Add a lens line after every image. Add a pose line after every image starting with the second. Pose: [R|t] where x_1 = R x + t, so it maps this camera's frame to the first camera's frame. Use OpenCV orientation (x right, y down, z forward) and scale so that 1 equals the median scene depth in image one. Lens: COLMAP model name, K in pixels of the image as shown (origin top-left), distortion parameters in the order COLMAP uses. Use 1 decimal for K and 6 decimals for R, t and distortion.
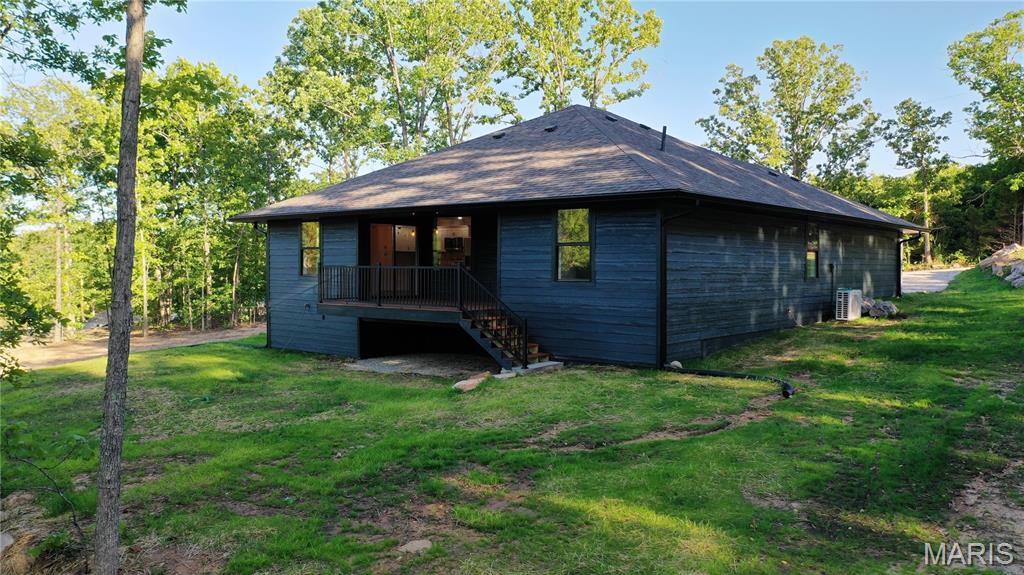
lens RADIAL K [[803.6, 0, 512.0], [0, 803.6, 287.5], [0, 0, 1]] dist [0.002931, 0.001661]
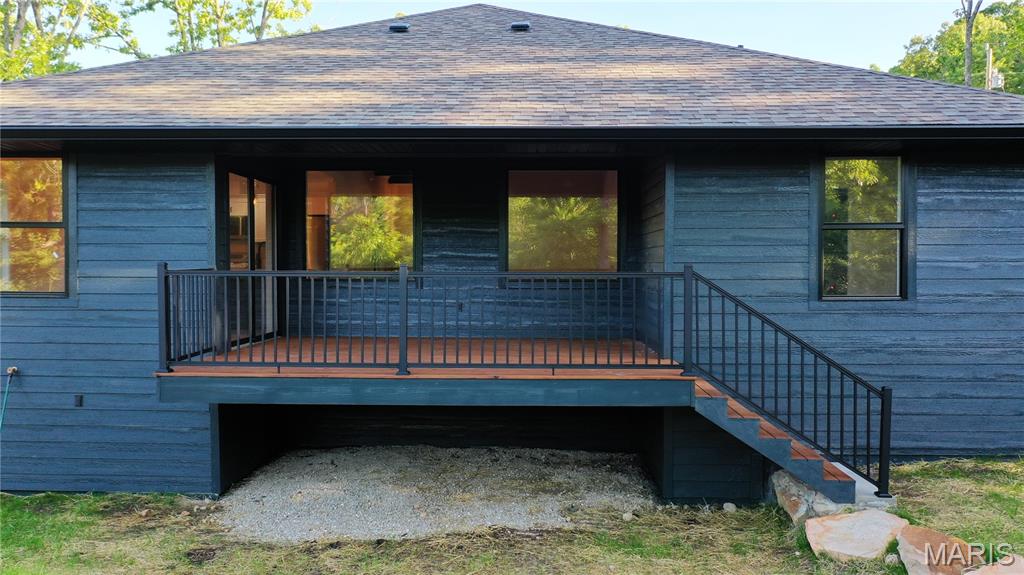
lens RADIAL K [[803.6, 0, 512.0], [0, 803.6, 287.5], [0, 0, 1]] dist [0.002931, 0.001661]
pose [[0.786769, -0.021122, 0.616887, -0.321981], [0.020502, 0.999757, 0.008083, -0.018621], [-0.616907, 0.006289, 0.787011, 0.576264]]
